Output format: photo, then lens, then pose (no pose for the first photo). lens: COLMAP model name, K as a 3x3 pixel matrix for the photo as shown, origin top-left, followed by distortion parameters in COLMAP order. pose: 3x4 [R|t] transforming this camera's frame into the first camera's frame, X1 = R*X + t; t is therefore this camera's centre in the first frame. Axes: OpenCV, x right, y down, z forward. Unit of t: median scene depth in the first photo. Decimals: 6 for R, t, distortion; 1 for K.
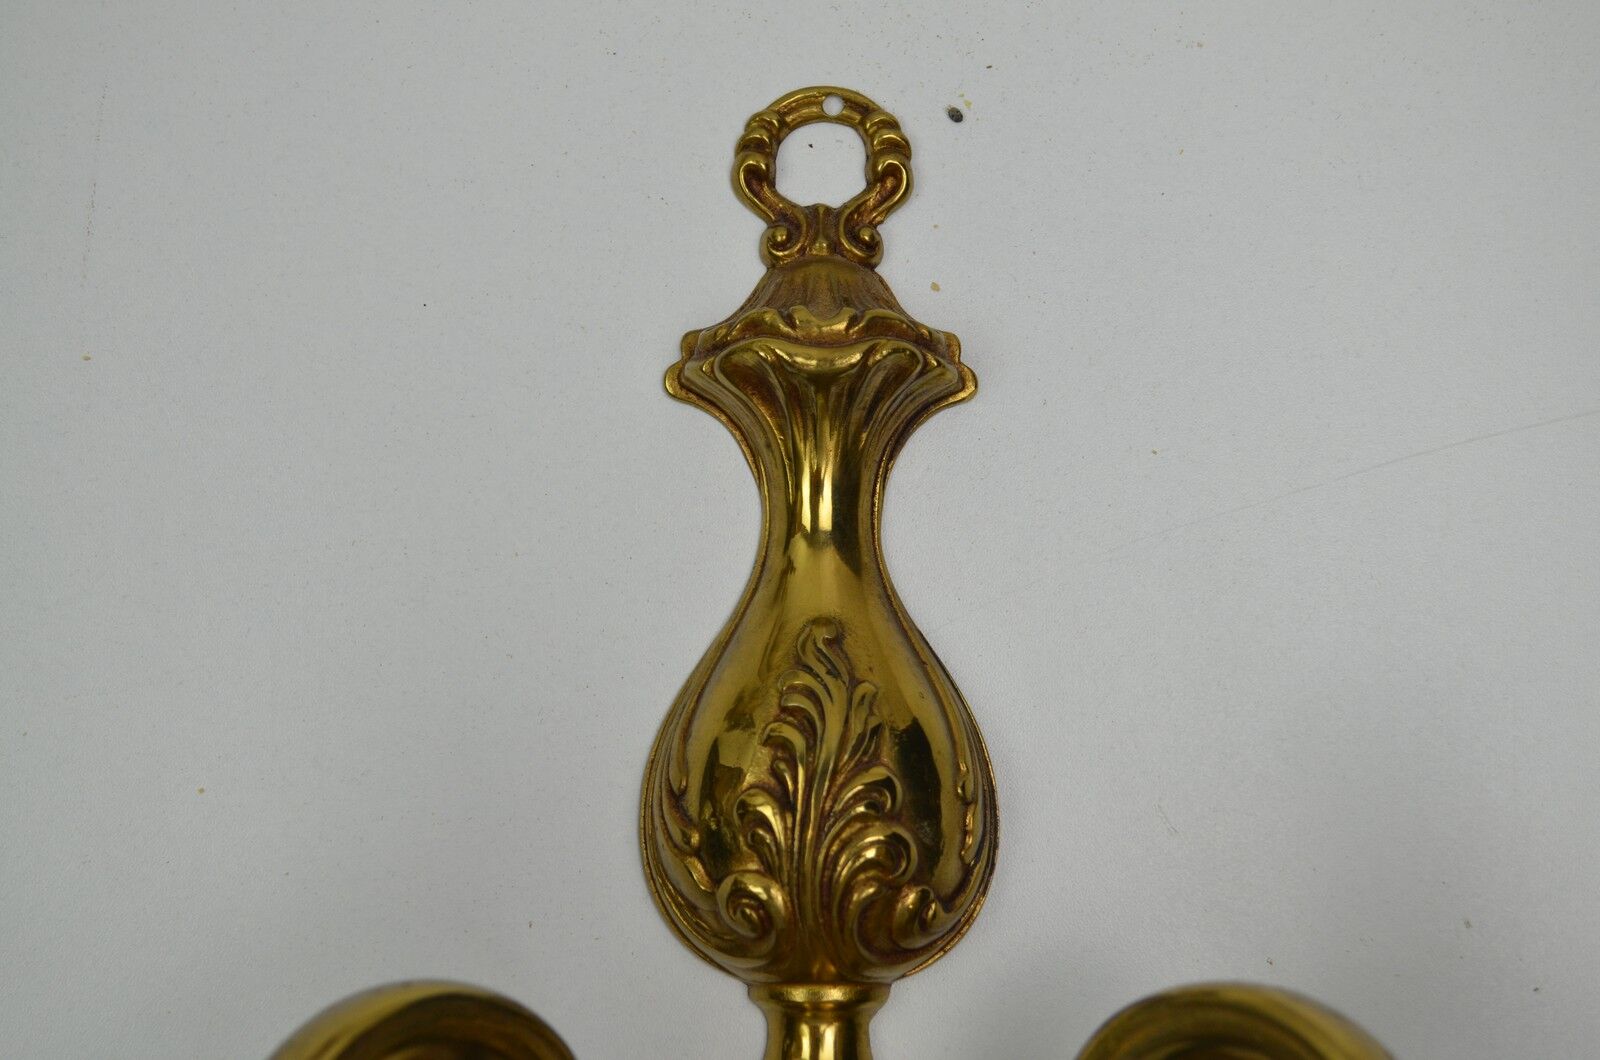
lens RADIAL K [[2216.6, 0, 801.3], [0, 2216.6, 546.1], [0, 0, 1]] dist [-0.027165, 0.000000]
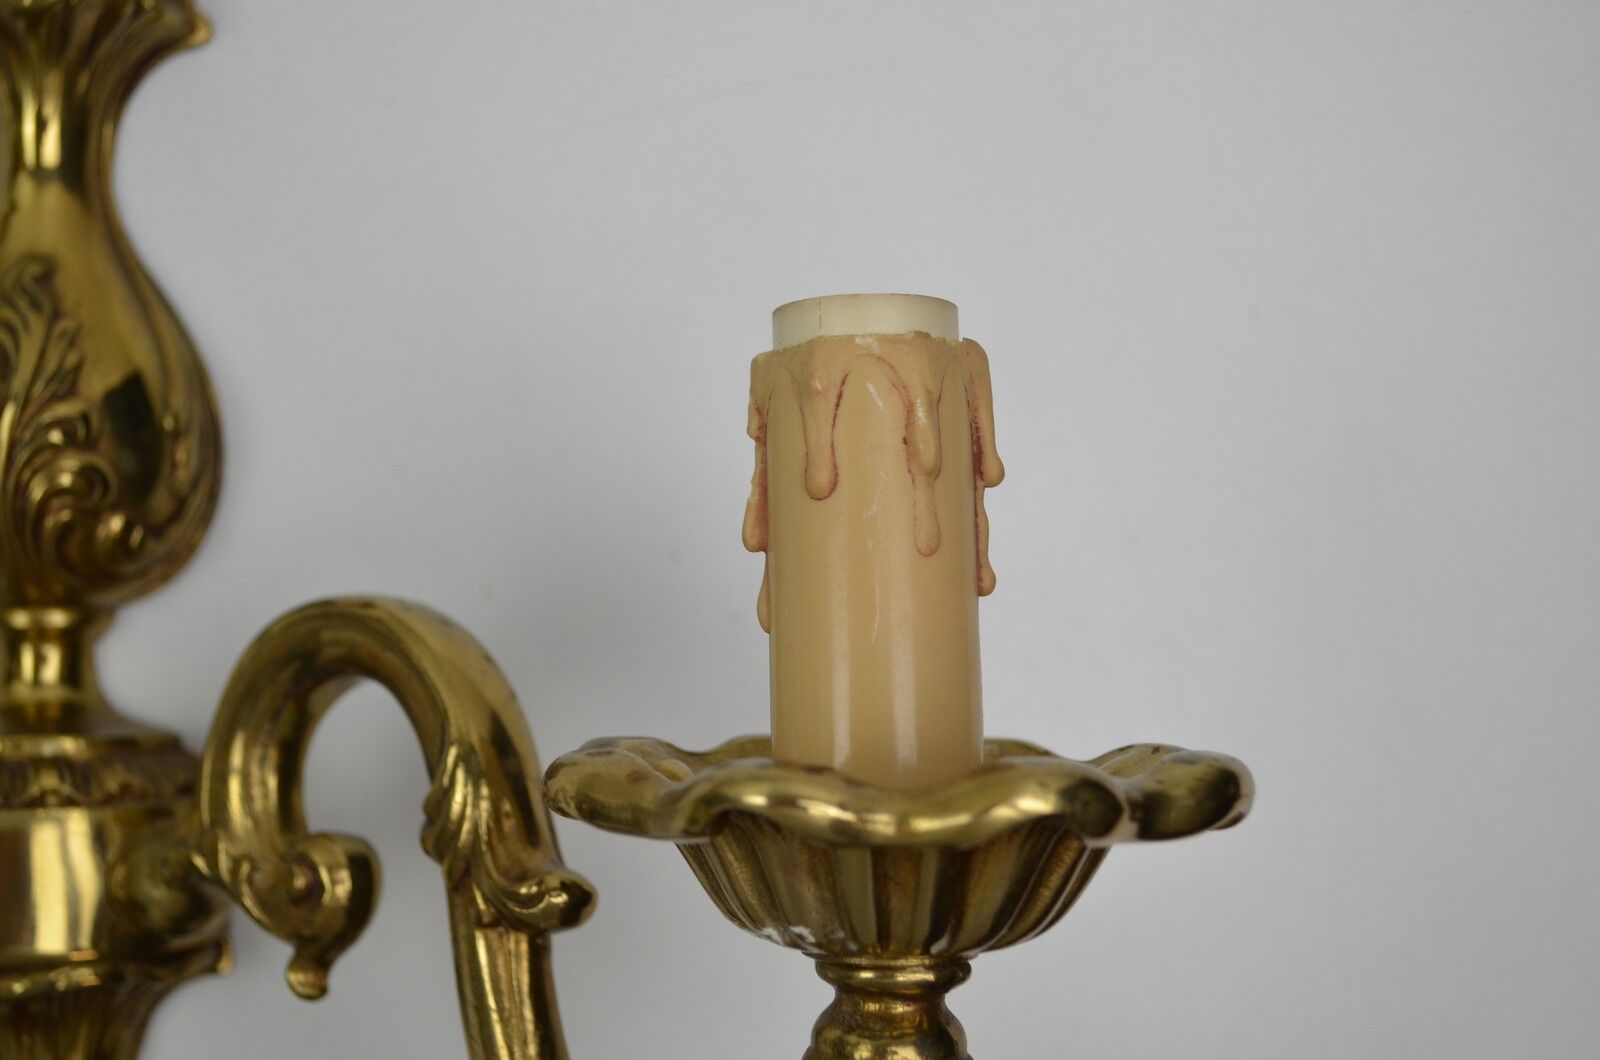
lens RADIAL K [[2216.6, 0, 808.2], [0, 2216.6, 520.6], [0, 0, 1]] dist [-0.027165, 0.000000]
pose [[0.992892, 0.005349, 0.118897, 0.243801], [-0.018668, 0.993623, 0.111198, 0.034272], [-0.117544, -0.112628, 0.986660, -0.060376]]
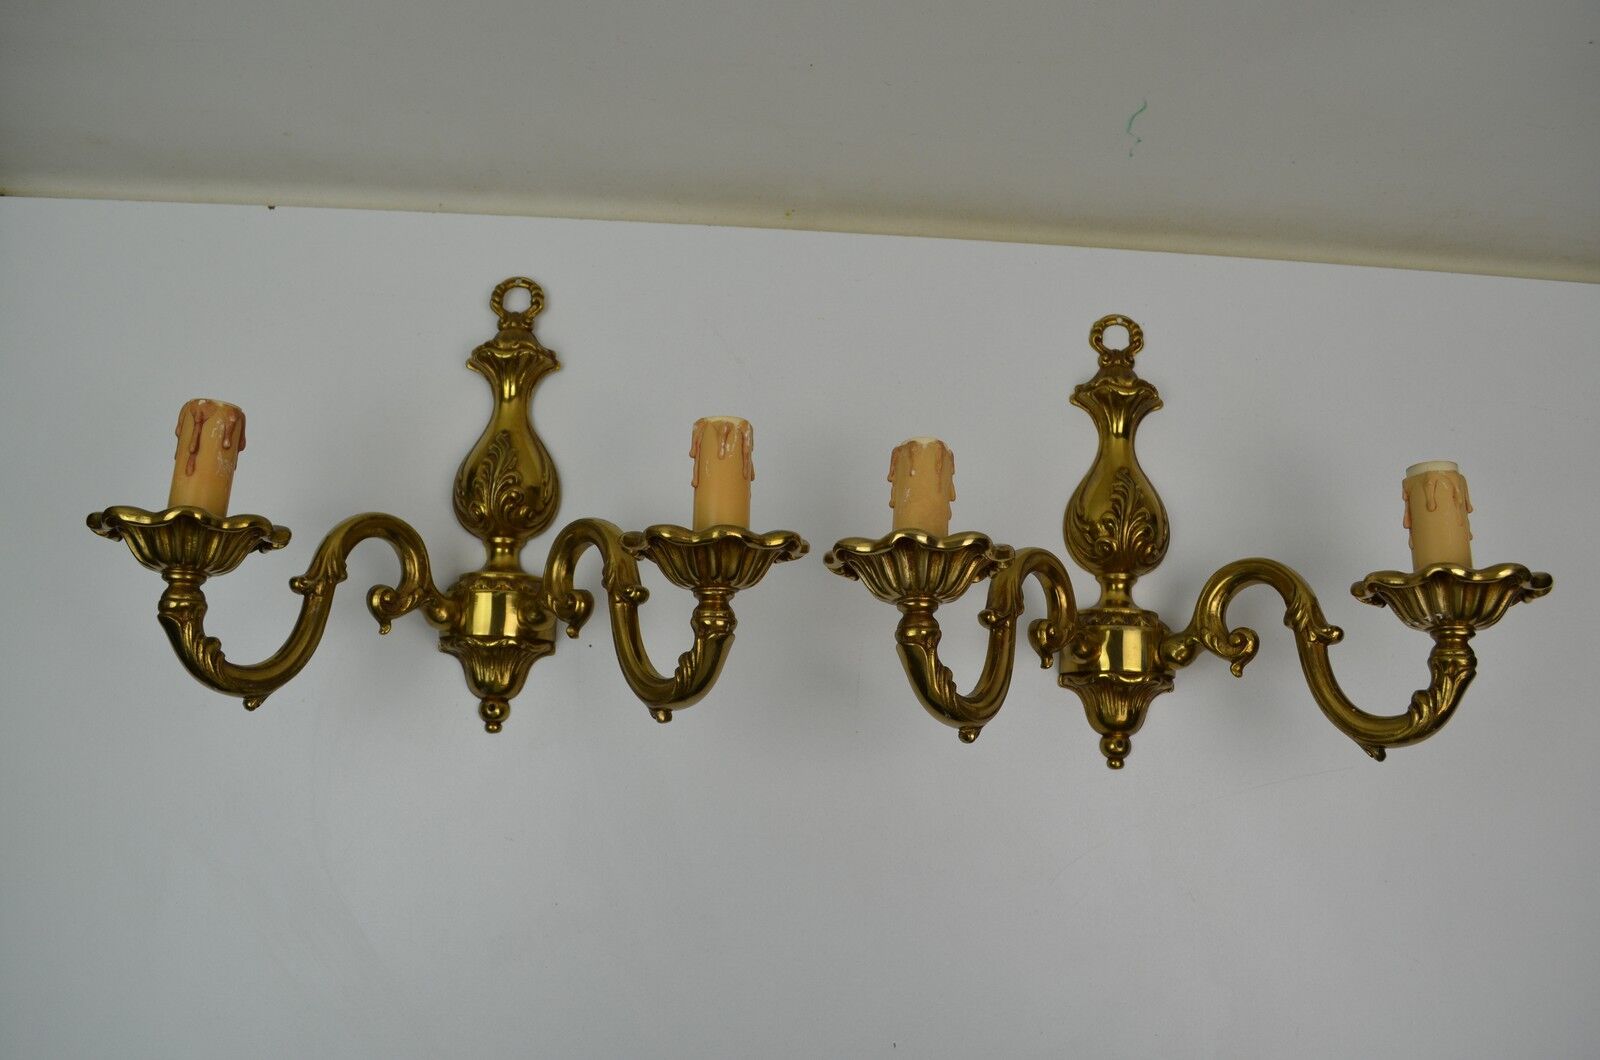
lens RADIAL K [[1345.0, 0, 762.4], [0, 1345.0, 544.5], [0, 0, 1]] dist [-0.074060, 0.000112]
pose [[0.998961, 0.043501, -0.013578, -0.511201], [-0.044121, 0.997810, -0.049276, 0.276268], [0.011404, 0.049824, 0.998693, -1.053904]]
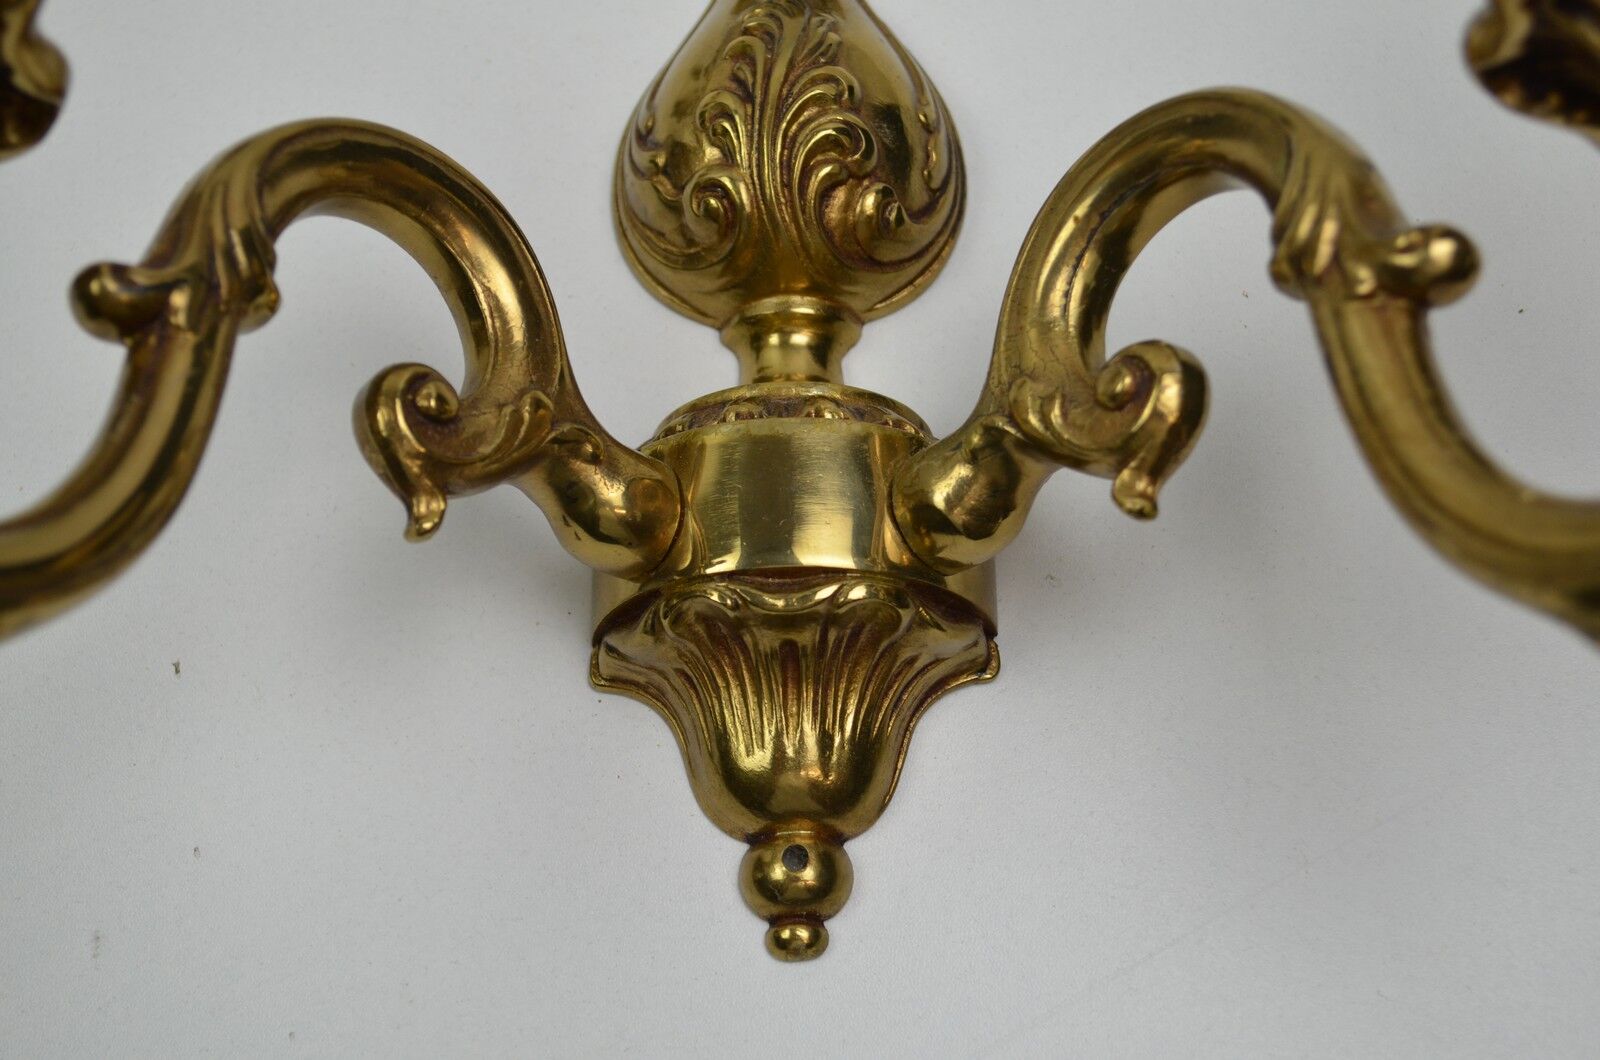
lens RADIAL K [[2577.9, 0, 760.4], [0, 2577.9, 569.0], [0, 0, 1]] dist [-0.028590, 0.000000]
pose [[0.997320, -0.035504, -0.063969, 0.065498], [0.017852, 0.966024, -0.257836, 0.609806], [0.070950, 0.256003, 0.964069, -0.090561]]
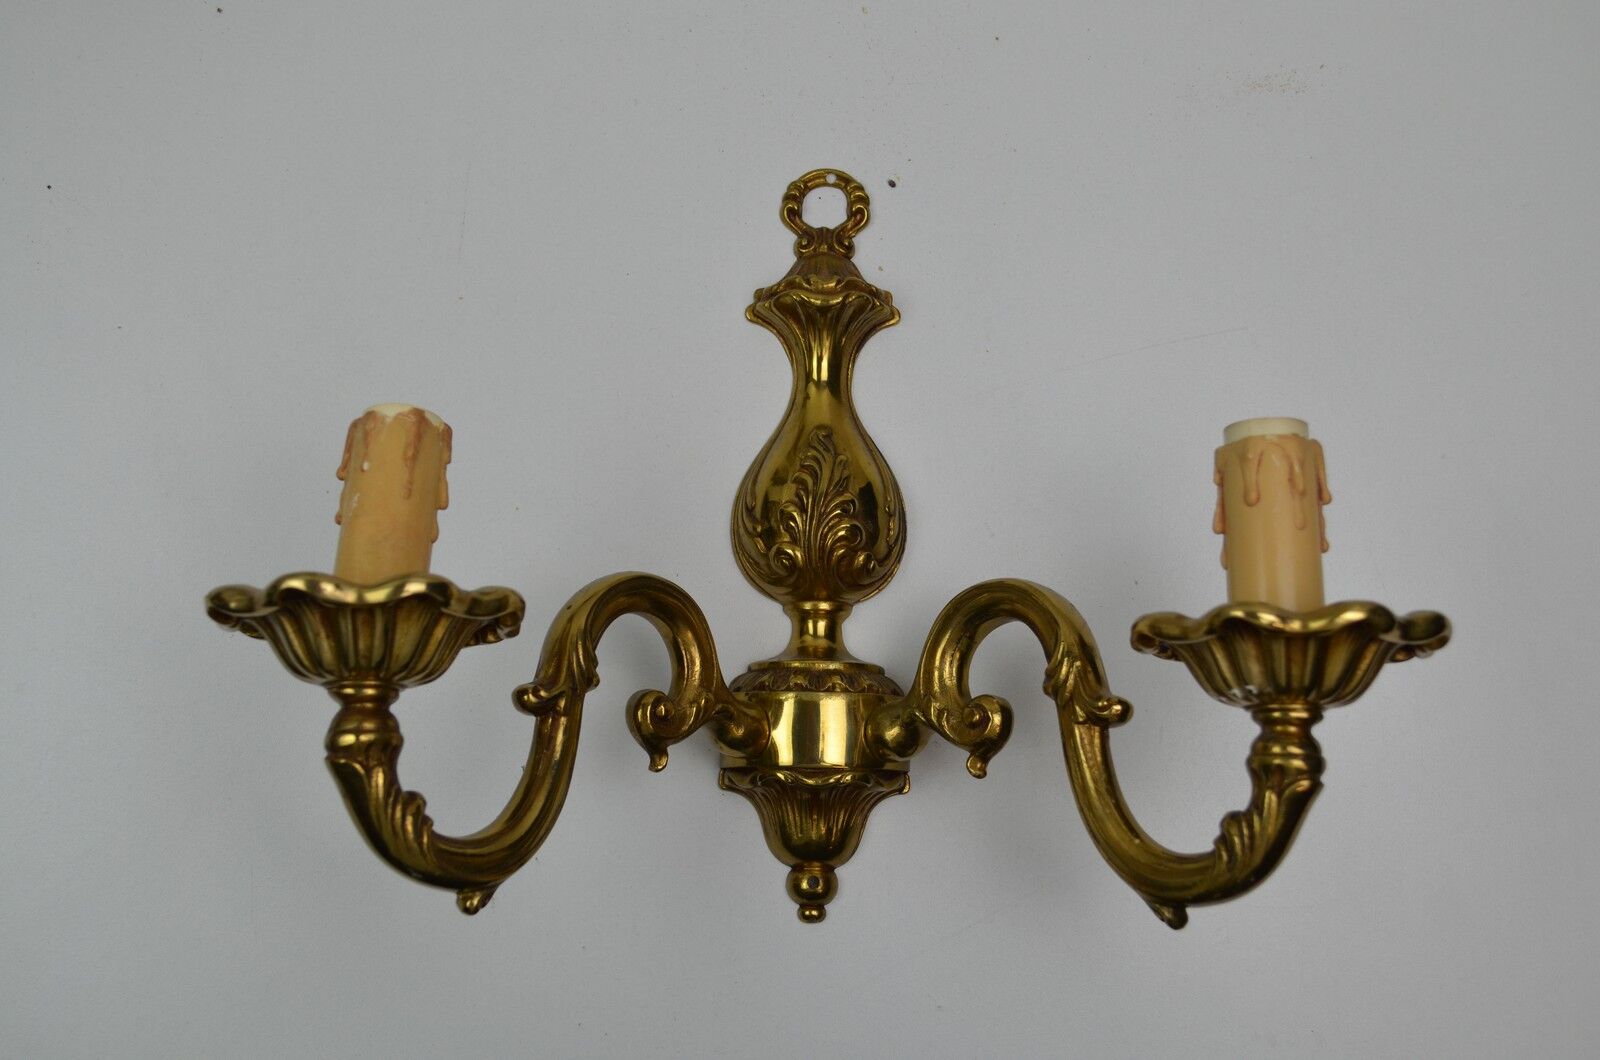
lens RADIAL K [[1909.5, 0, 781.6], [0, 1909.5, 533.0], [0, 0, 1]] dist [-0.067635, 0.000000]
pose [[0.999768, 0.015210, -0.015262, 0.000687], [-0.015335, 0.999849, -0.008155, 0.147608], [0.015136, 0.008387, 0.999850, -0.778852]]
